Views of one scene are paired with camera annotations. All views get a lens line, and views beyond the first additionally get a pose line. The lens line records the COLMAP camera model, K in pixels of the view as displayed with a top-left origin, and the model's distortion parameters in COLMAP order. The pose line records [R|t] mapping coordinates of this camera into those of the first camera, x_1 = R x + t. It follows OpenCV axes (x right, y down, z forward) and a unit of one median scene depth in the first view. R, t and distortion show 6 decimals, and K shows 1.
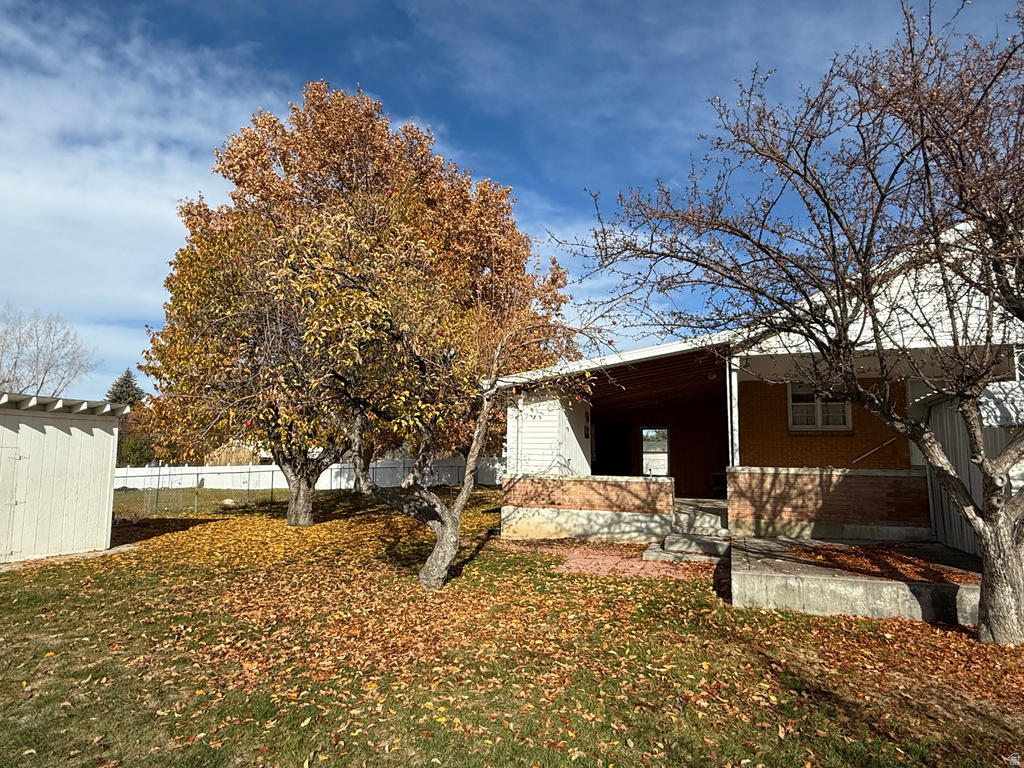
lens RADIAL K [[614.2, 0, 517.7], [0, 614.2, 388.9], [0, 0, 1]] dist [0.032667, -0.014120]
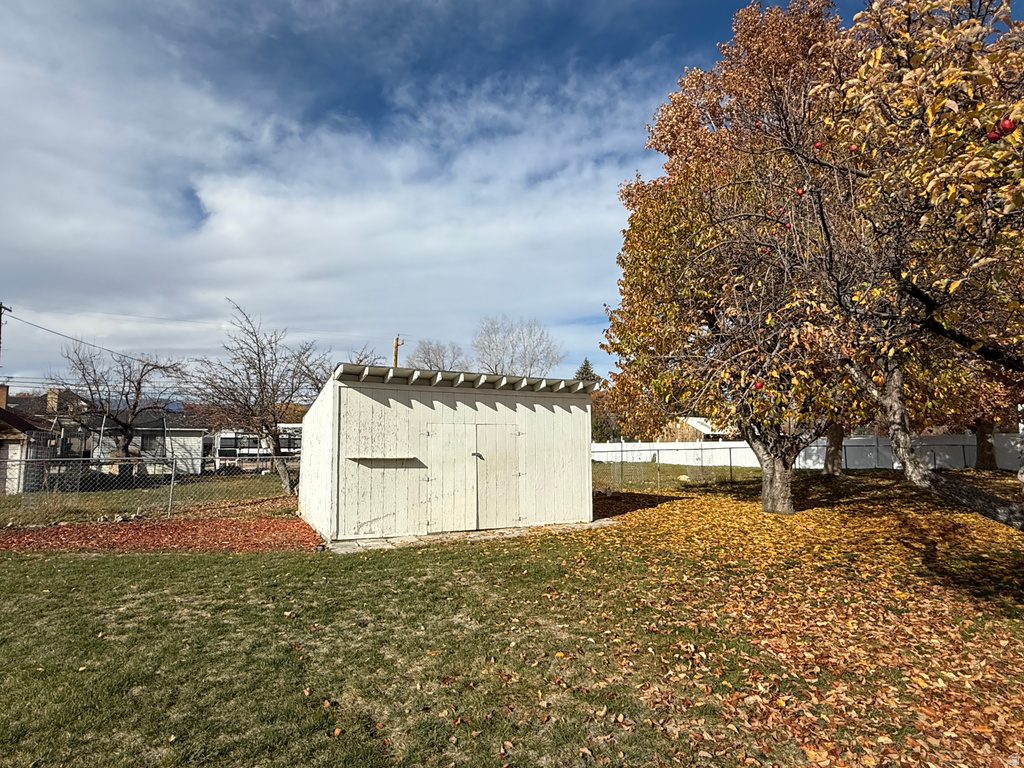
lens RADIAL K [[614.2, 0, 513.0], [0, 614.2, 380.5], [0, 0, 1]] dist [0.032667, -0.014120]
pose [[0.775370, -0.060050, -0.628646, -0.092716], [0.075116, 0.997171, -0.002604, 0.014570], [0.627024, -0.045202, 0.777688, 0.120556]]
